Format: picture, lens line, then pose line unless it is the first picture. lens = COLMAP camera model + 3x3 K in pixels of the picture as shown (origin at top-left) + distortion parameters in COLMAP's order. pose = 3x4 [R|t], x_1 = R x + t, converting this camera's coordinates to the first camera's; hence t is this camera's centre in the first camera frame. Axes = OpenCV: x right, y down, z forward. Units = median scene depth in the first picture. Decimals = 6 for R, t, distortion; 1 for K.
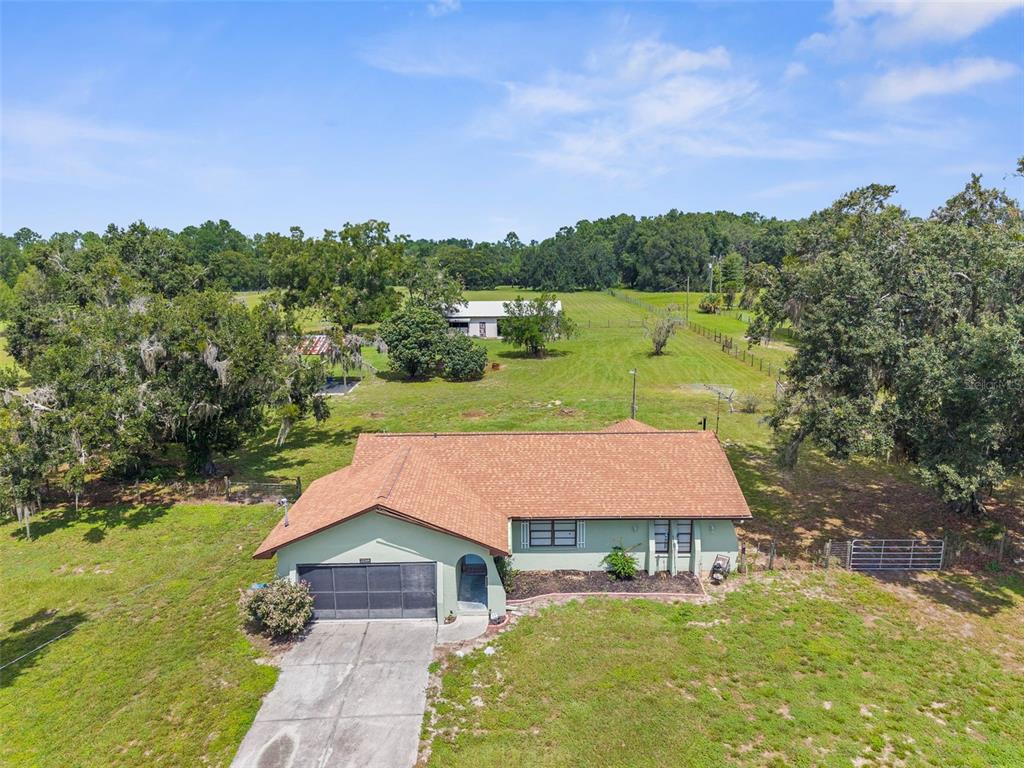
lens RADIAL K [[644.1, 0, 515.2], [0, 644.1, 383.8], [0, 0, 1]] dist [0.010211, -0.008695]
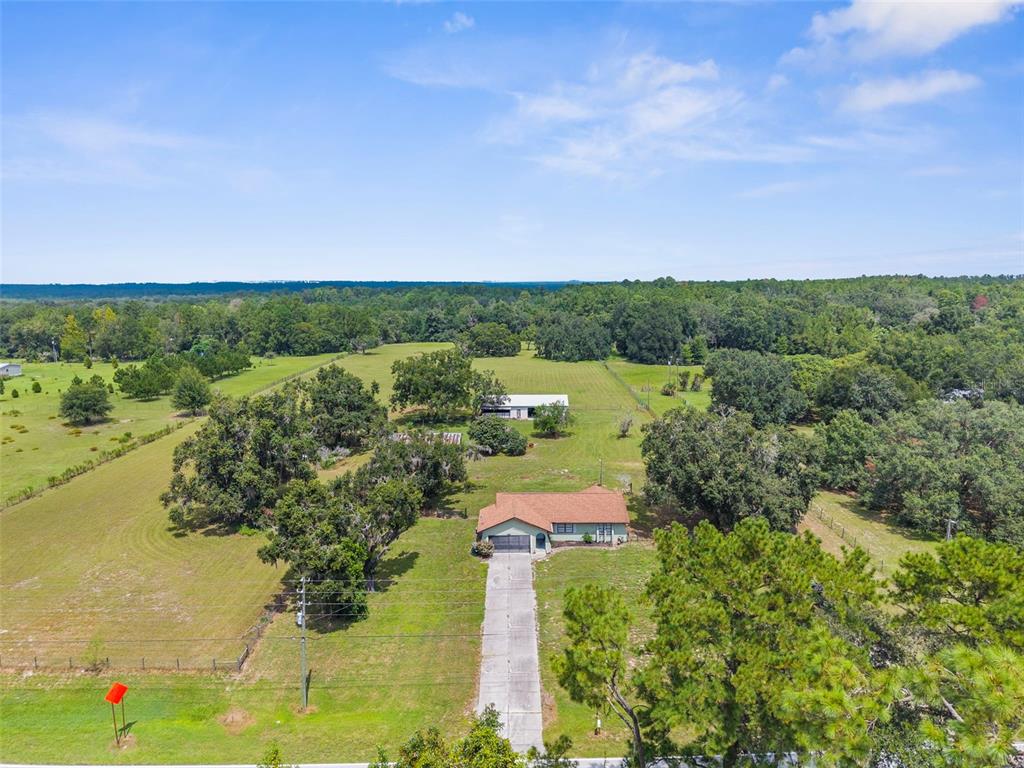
lens RADIAL K [[644.1, 0, 515.9], [0, 644.1, 385.8], [0, 0, 1]] dist [0.010211, -0.008695]
pose [[0.999952, 0.005210, -0.008342, -0.078096], [-0.005527, 0.999245, -0.038464, -0.163994], [0.008135, 0.038508, 0.999225, -1.058008]]
